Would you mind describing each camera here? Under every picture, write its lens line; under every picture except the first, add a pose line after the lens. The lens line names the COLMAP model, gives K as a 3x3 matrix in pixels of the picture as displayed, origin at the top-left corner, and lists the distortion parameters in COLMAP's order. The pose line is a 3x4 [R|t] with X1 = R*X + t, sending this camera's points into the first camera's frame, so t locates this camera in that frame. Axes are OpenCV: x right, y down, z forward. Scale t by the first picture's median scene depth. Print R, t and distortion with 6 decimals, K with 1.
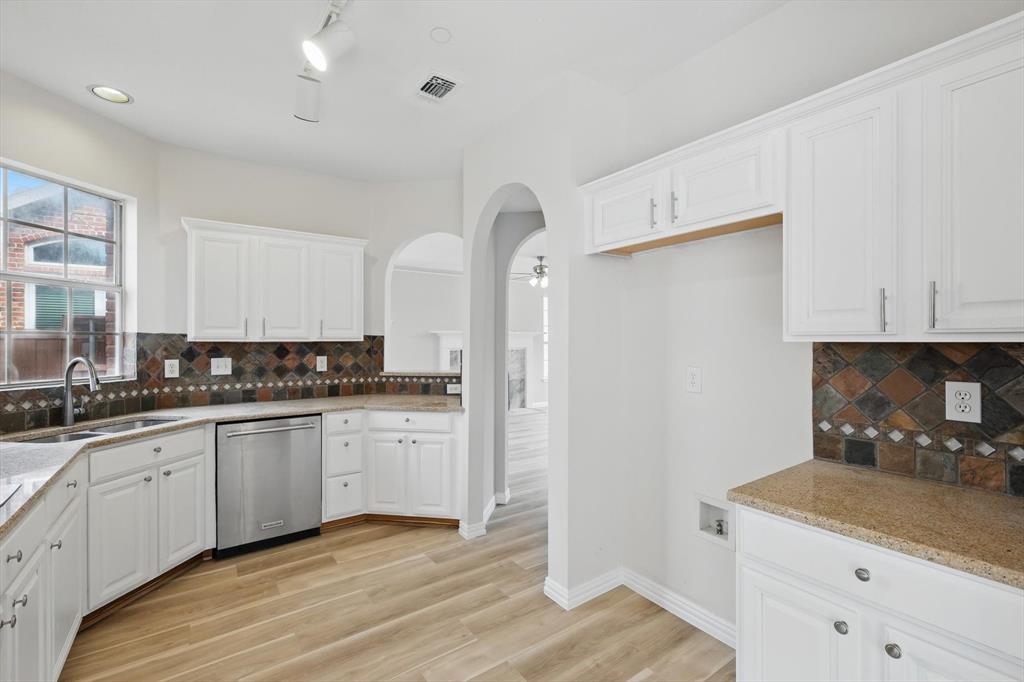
lens RADIAL K [[450.2, 0, 513.9], [0, 450.2, 338.0], [0, 0, 1]] dist [0.000924, 0.001936]
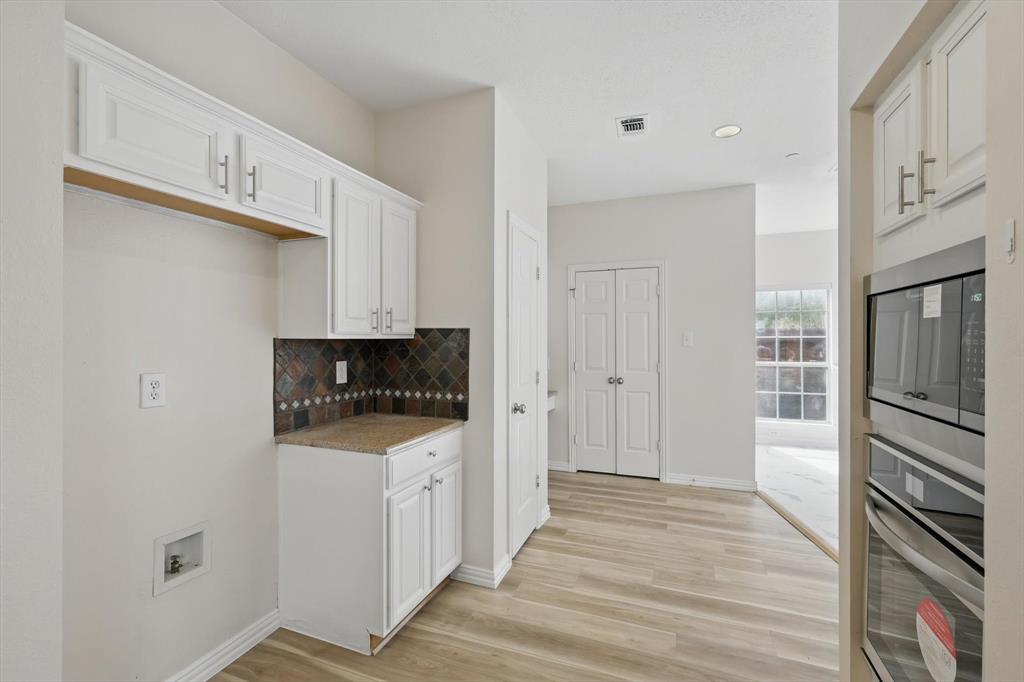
lens RADIAL K [[450.2, 0, 517.3], [0, 450.2, 341.6], [0, 0, 1]] dist [0.000924, 0.001936]
pose [[-0.558359, -0.006841, 0.829571, -0.760246], [-0.005323, 0.999975, 0.004663, 0.007863], [-0.829583, -0.001812, -0.558381, 1.252672]]
